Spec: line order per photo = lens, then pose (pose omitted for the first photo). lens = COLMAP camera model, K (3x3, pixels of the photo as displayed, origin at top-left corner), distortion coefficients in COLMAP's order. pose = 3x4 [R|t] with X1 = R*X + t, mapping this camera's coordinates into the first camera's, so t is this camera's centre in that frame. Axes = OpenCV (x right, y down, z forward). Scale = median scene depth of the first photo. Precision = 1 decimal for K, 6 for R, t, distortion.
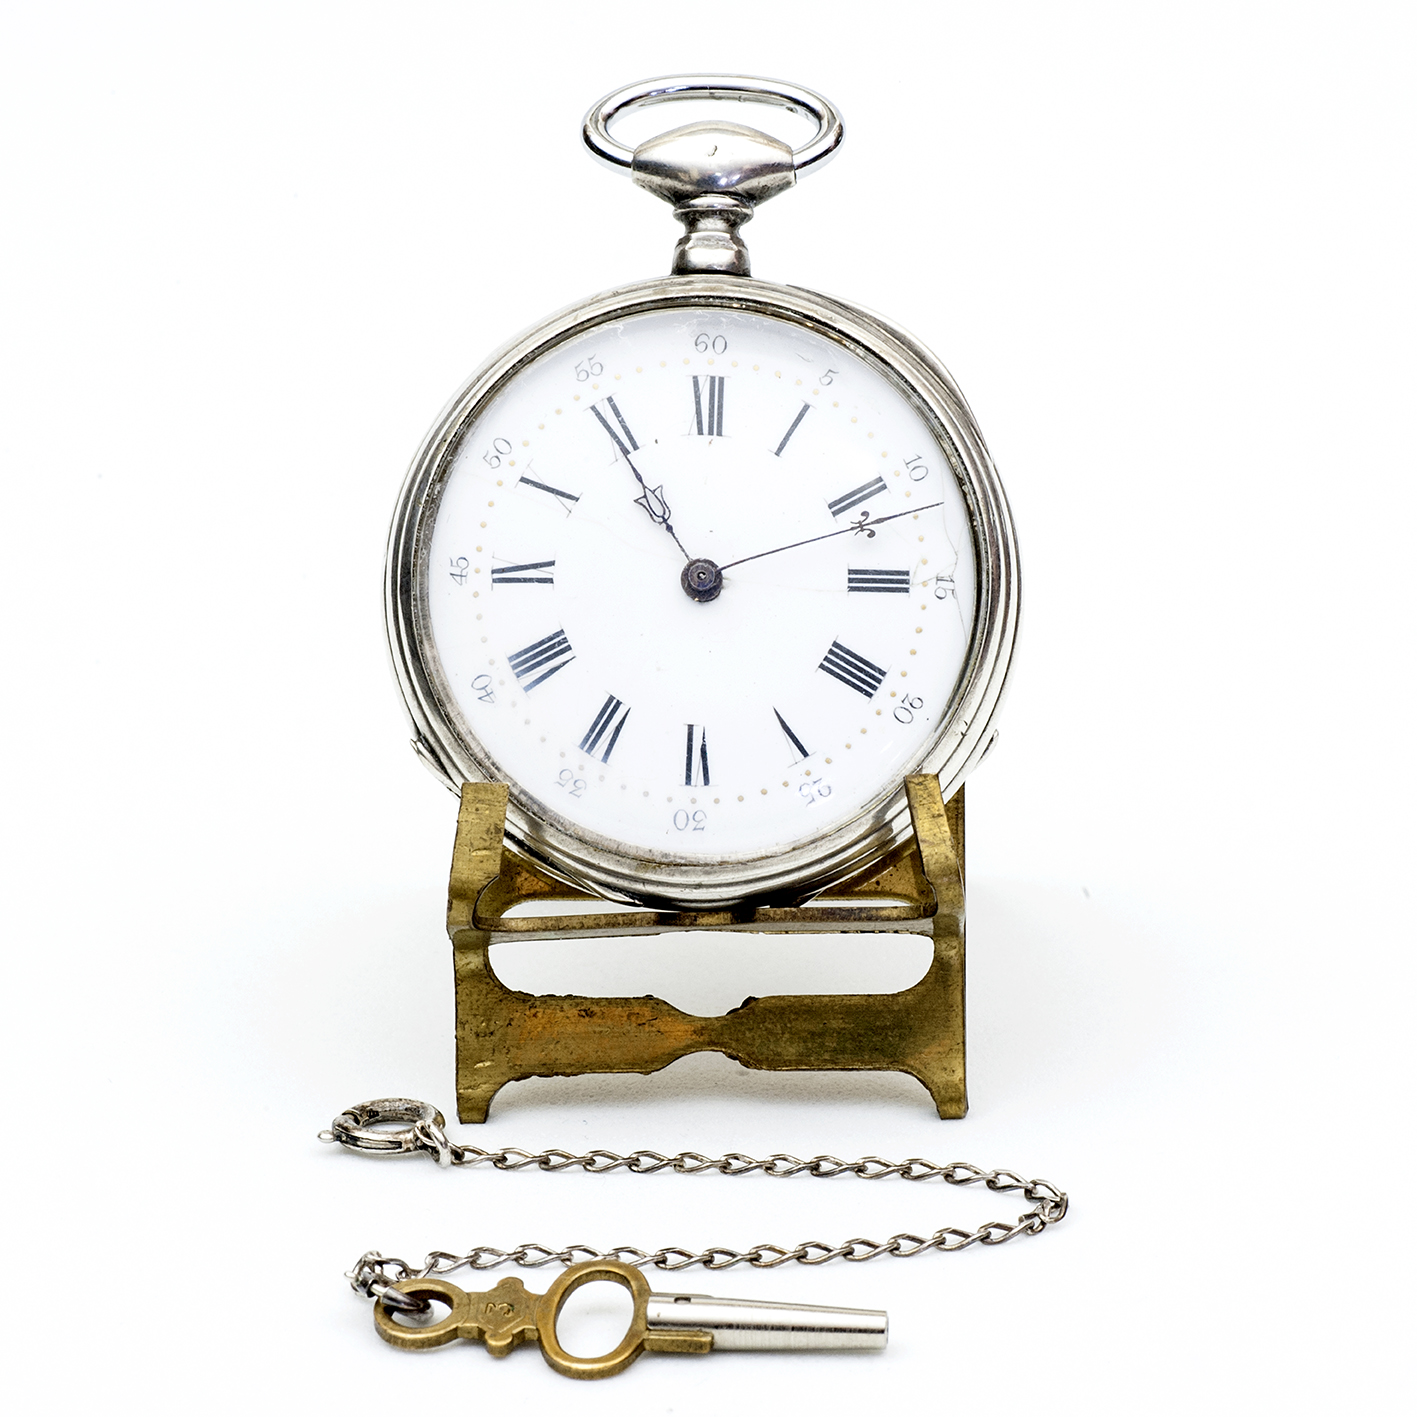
lens RADIAL K [[6803.6, 0, 708.5], [0, 6803.6, 708.5], [0, 0, 1]] dist [0.183969, 2.538467]
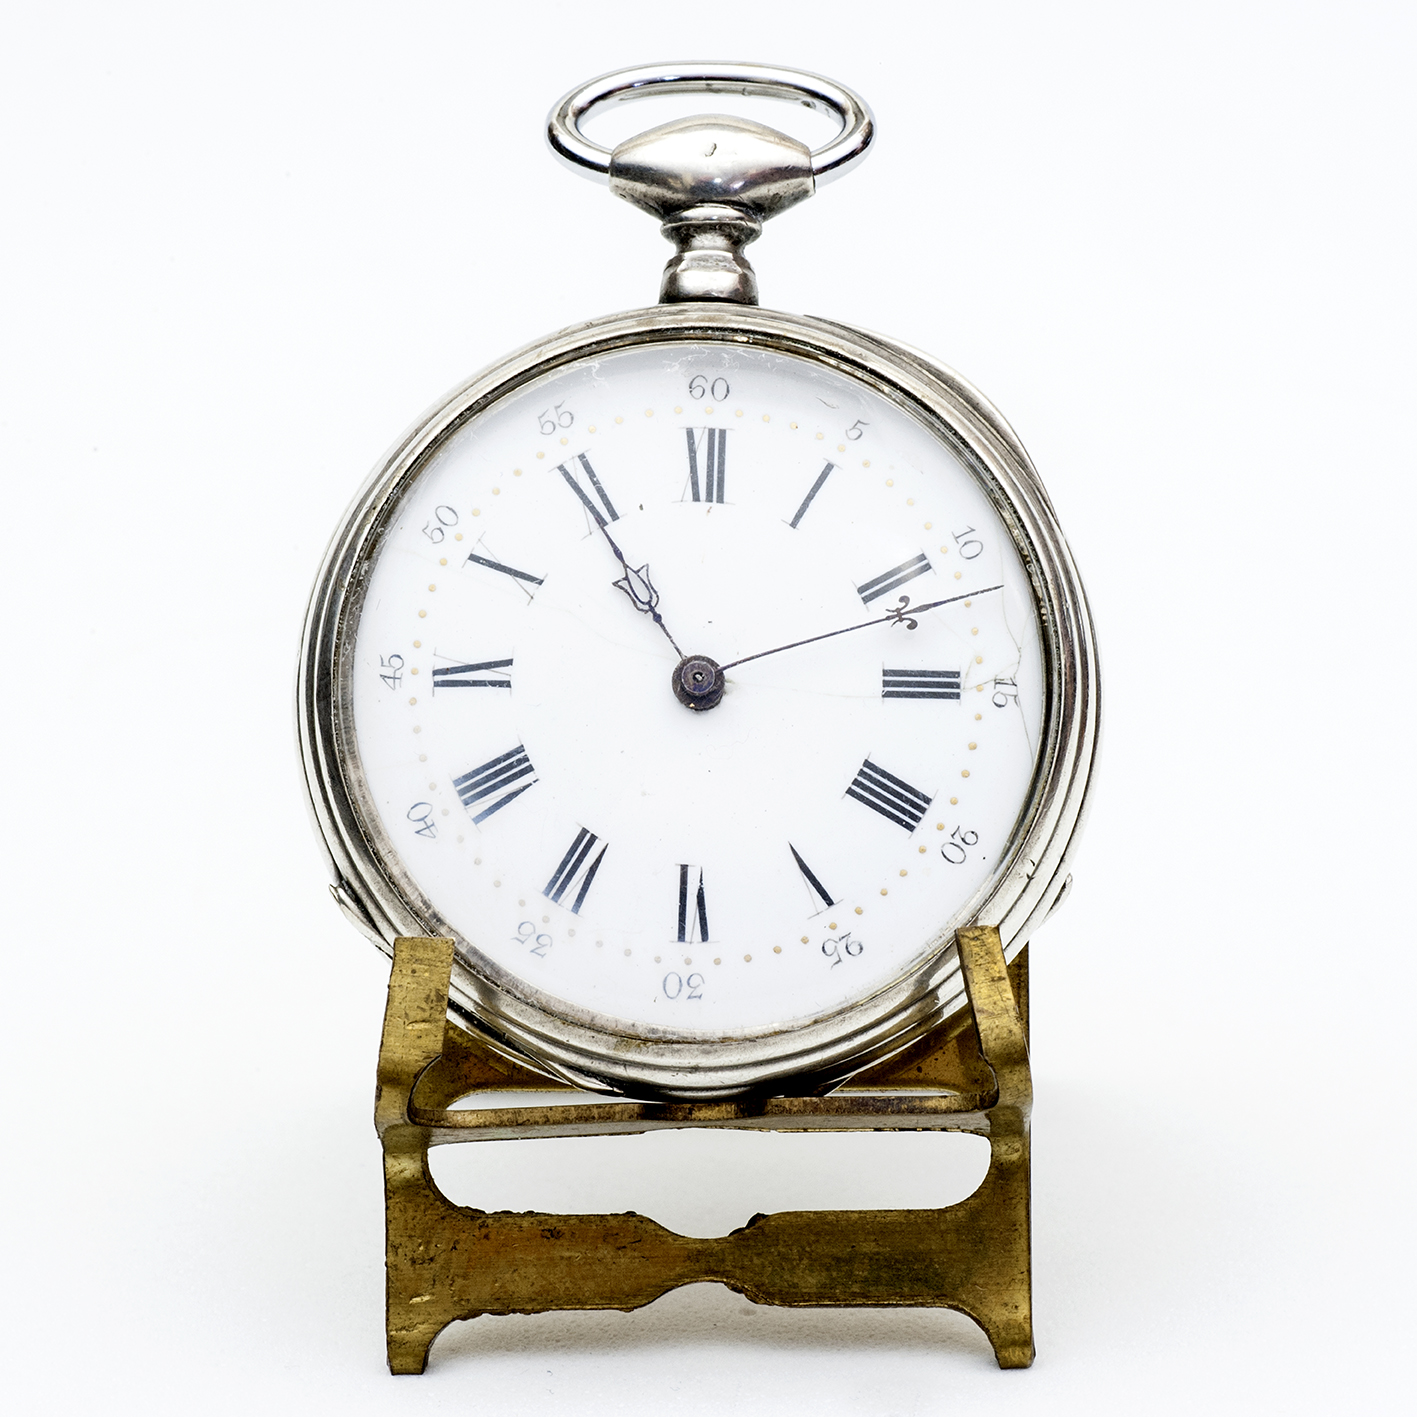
lens RADIAL K [[6803.6, 0, 708.5], [0, 6803.6, 708.5], [0, 0, 1]] dist [0.183969, 2.538467]
pose [[0.999964, 0.000134, 0.008510, -0.006525], [0.000281, 0.998815, -0.048666, 0.022578], [-0.008506, 0.048667, 0.998779, 0.209028]]
